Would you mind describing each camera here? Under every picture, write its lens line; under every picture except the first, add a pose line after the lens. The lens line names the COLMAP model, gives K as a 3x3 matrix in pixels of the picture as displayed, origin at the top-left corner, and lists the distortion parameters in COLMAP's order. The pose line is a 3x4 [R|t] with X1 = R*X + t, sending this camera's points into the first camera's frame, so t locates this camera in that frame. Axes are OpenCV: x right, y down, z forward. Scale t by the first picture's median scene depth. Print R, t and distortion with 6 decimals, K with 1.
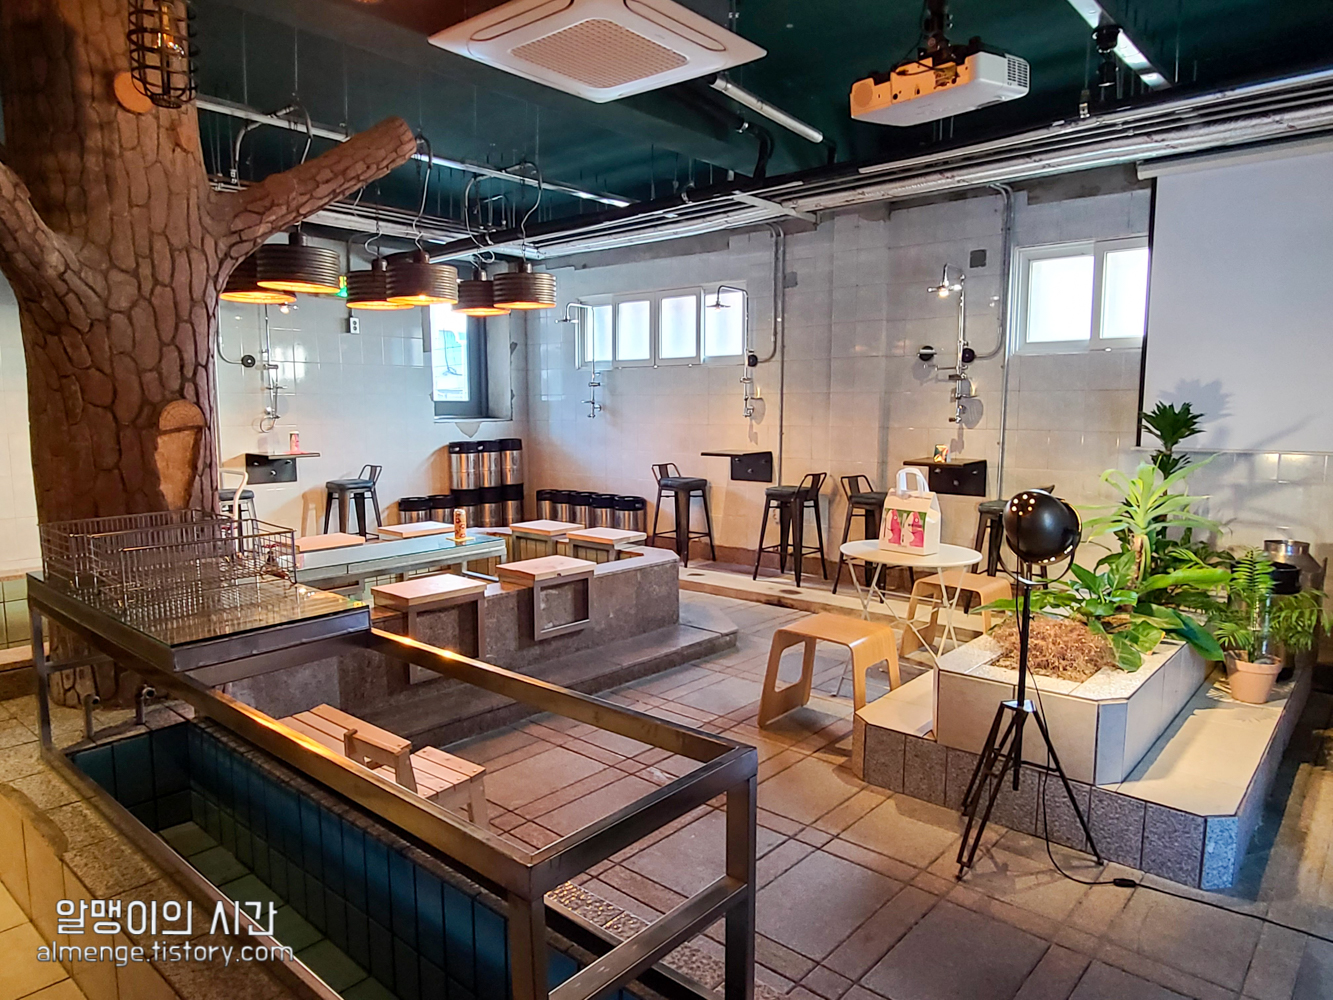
lens RADIAL K [[872.2, 0, 666.5], [0, 872.2, 500.0], [0, 0, 1]] dist [0.000782, -0.001900]
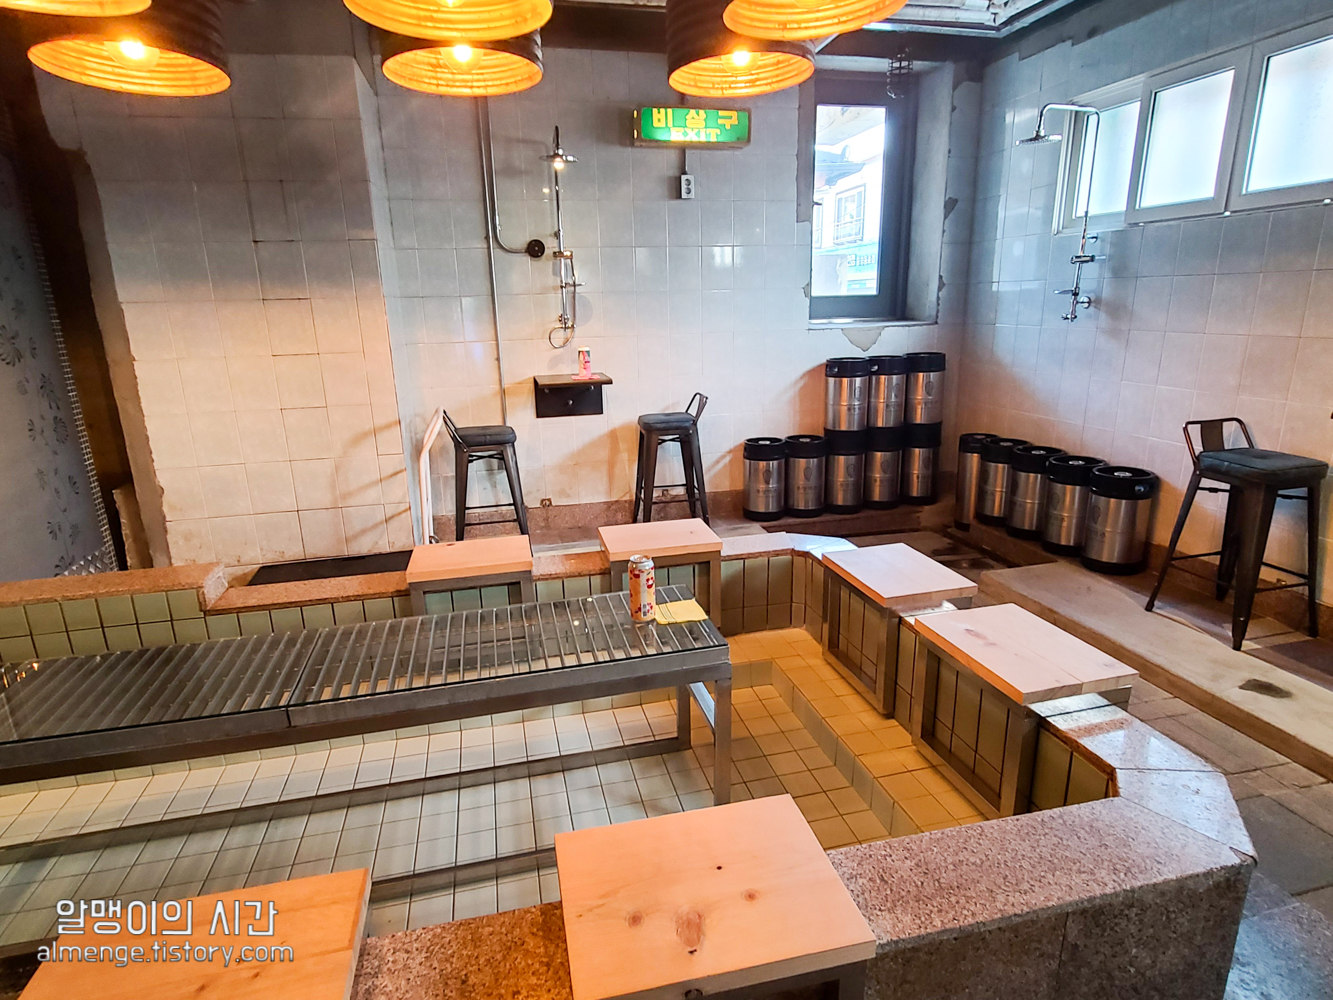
lens RADIAL K [[734.4, 0, 666.5], [0, 734.4, 500.0], [0, 0, 1]] dist [0.001900, -0.000169]
pose [[0.815915, 0.132209, -0.562852, -0.016476], [-0.038338, 0.983734, 0.175494, -0.059350], [0.576899, -0.121610, 0.807712, 0.498092]]
